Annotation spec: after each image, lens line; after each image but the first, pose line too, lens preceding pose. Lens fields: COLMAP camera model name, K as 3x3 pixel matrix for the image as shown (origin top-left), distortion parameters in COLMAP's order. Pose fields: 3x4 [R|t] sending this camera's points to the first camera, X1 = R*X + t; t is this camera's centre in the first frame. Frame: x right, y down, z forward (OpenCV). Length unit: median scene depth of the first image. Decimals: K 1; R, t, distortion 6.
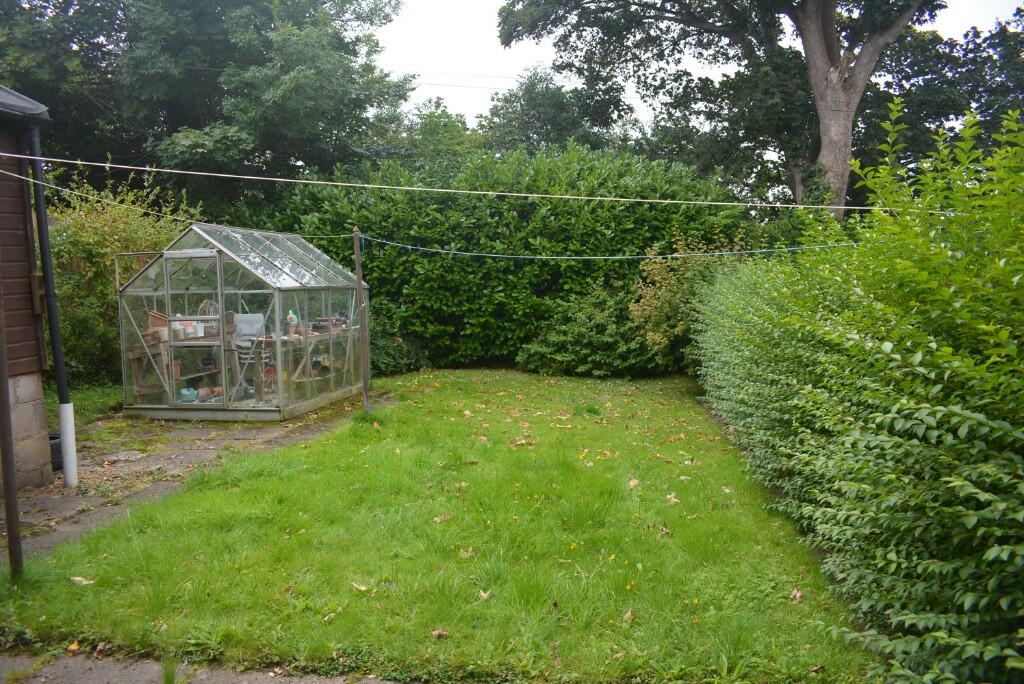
lens RADIAL K [[797.9, 0, 512.0], [0, 797.9, 342.0], [0, 0, 1]] dist [-0.098117, 0.016204]
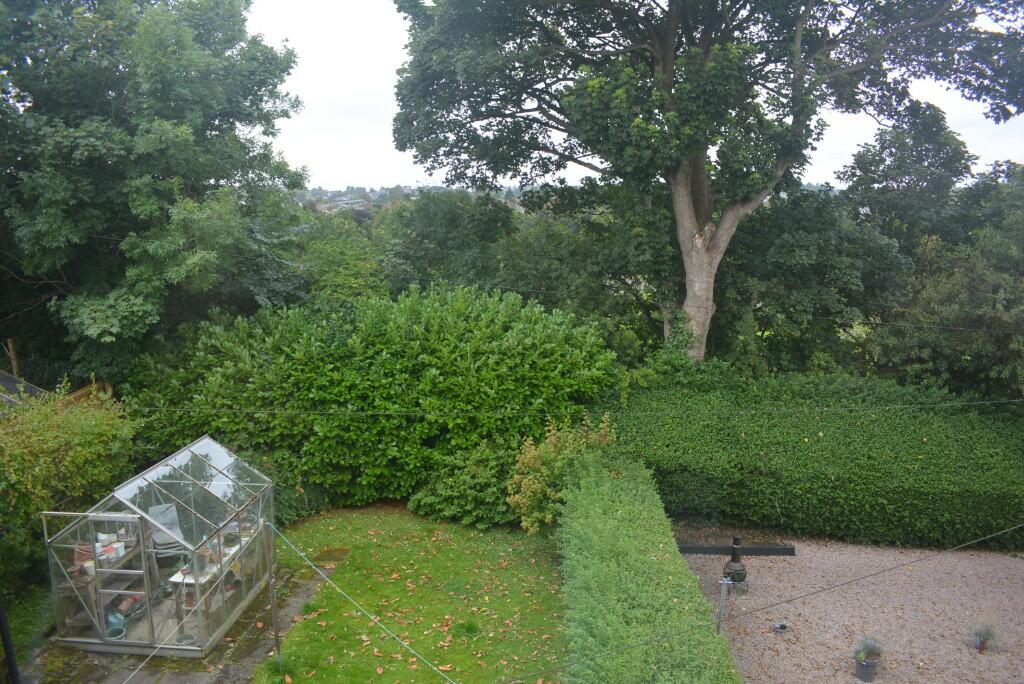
lens RADIAL K [[797.9, 0, 512.0], [0, 797.9, 342.0], [0, 0, 1]] dist [-0.098117, 0.016204]
pose [[0.992040, 0.001973, 0.125907, 0.009258], [-0.009111, 0.998381, 0.056145, -0.269524], [-0.125592, -0.056846, 0.990452, -0.097259]]
